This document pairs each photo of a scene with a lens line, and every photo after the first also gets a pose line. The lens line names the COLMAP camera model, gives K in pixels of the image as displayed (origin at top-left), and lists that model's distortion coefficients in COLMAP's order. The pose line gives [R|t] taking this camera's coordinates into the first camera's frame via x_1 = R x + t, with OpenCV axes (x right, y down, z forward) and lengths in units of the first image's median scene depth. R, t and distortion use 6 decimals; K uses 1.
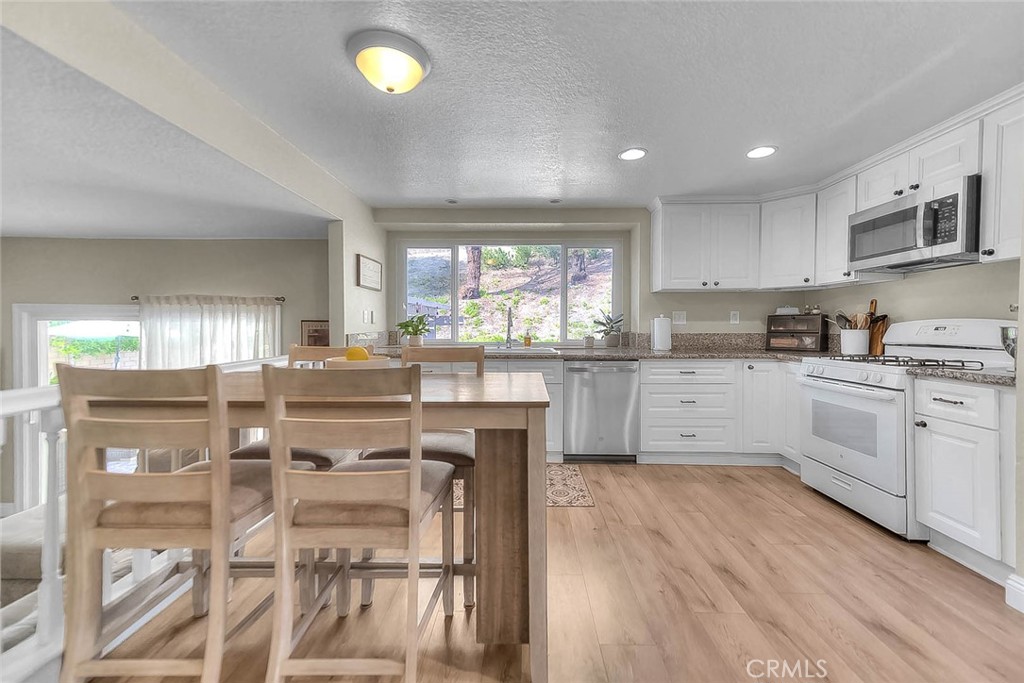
lens RADIAL K [[407.8, 0, 512.0], [0, 407.8, 341.5], [0, 0, 1]] dist [0.018621, -0.000426]
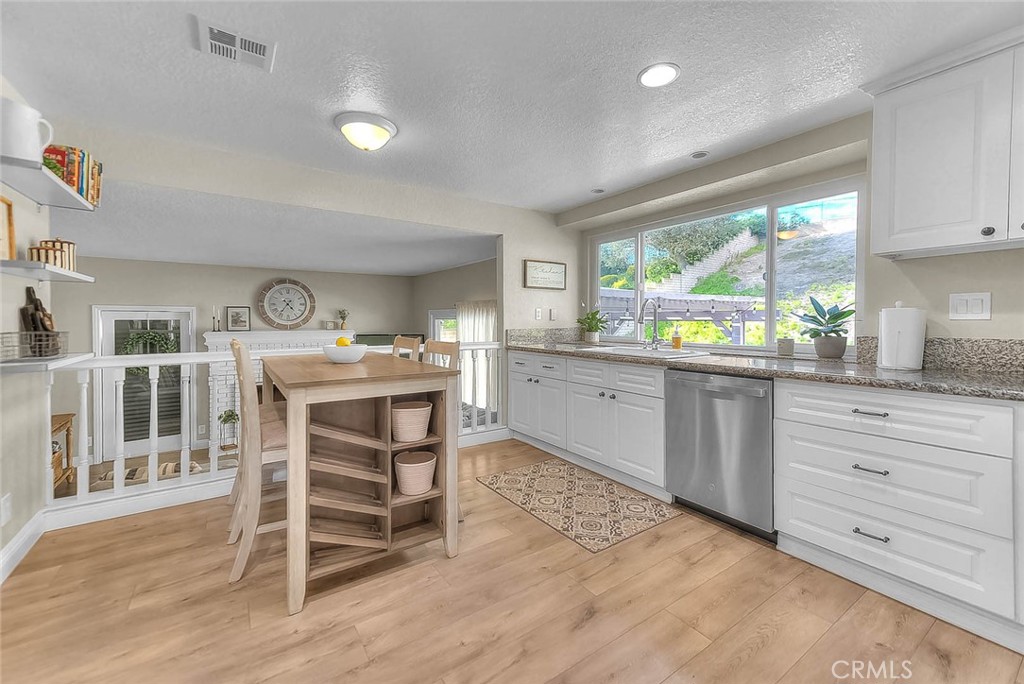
lens RADIAL K [[416.7, 0, 508.9], [0, 416.7, 335.5], [0, 0, 1]] dist [0.019922, -0.000030]
pose [[0.580484, 0.027224, -0.813817, 0.636545], [-0.031840, 0.999435, 0.010722, -0.014524], [0.813649, 0.019689, 0.581023, 0.333040]]
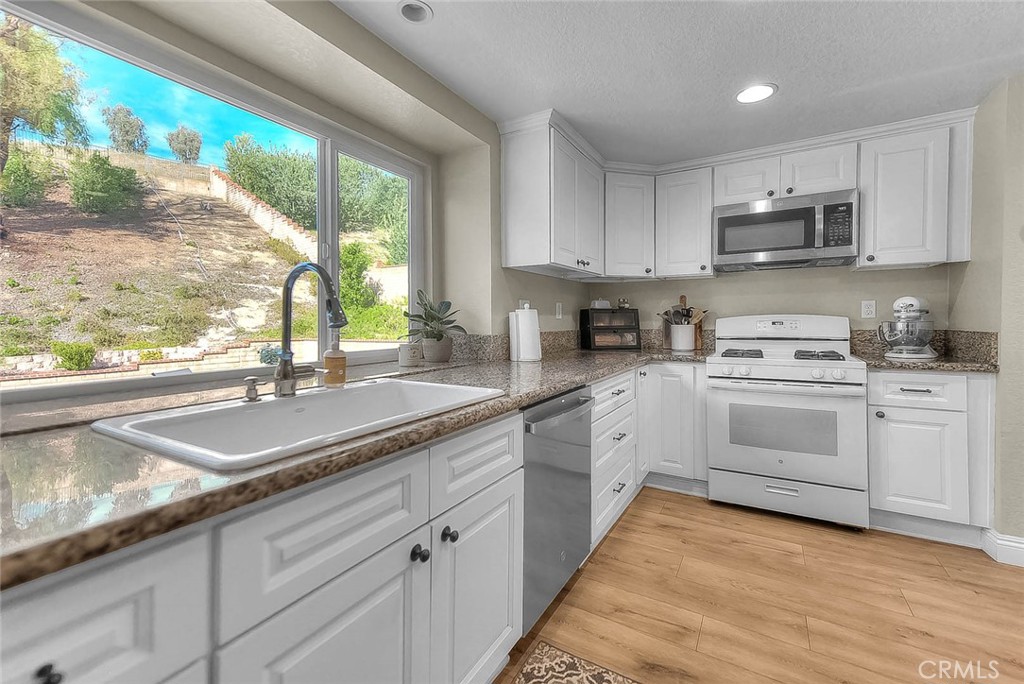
lens RADIAL K [[426.7, 0, 512.5], [0, 426.7, 329.7], [0, 0, 1]] dist [0.020631, 0.000006]
pose [[0.472746, -0.022651, 0.880908, -0.274996], [0.038413, 0.999249, 0.005079, -0.037942], [-0.880361, 0.031437, 0.473261, 0.878617]]
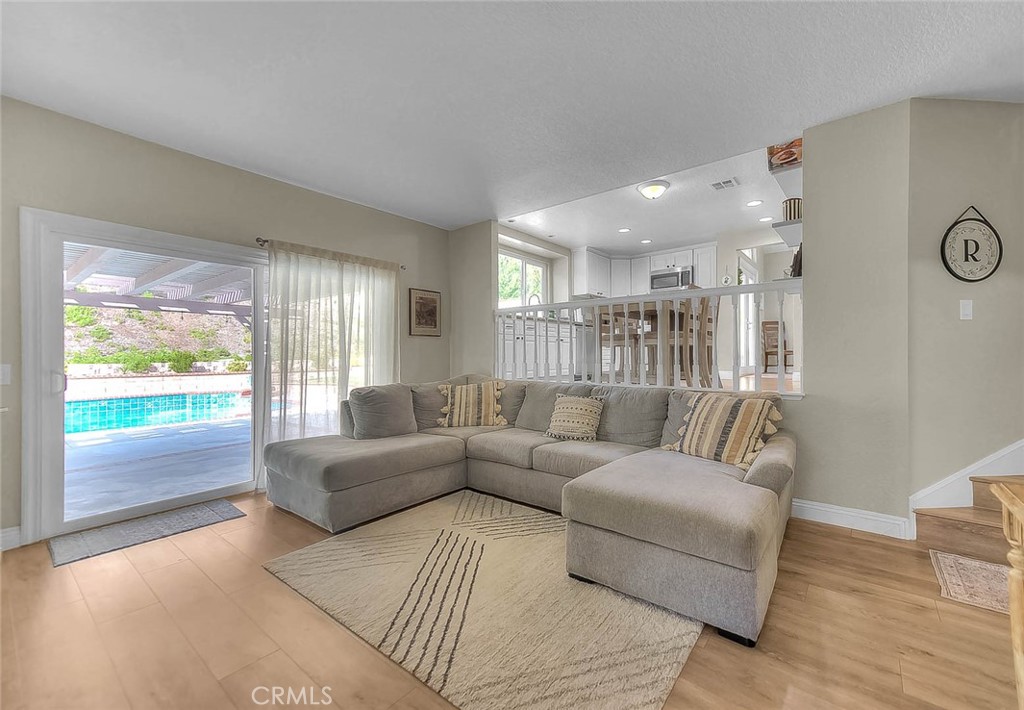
lens RADIAL K [[426.9, 0, 514.2], [0, 426.9, 367.3], [0, 0, 1]] dist [0.002092, 0.000261]
pose [[0.607487, -0.025634, 0.793916, -1.766839], [0.035458, 0.999358, 0.005136, 0.242924], [-0.793538, 0.025030, 0.608006, 0.033275]]
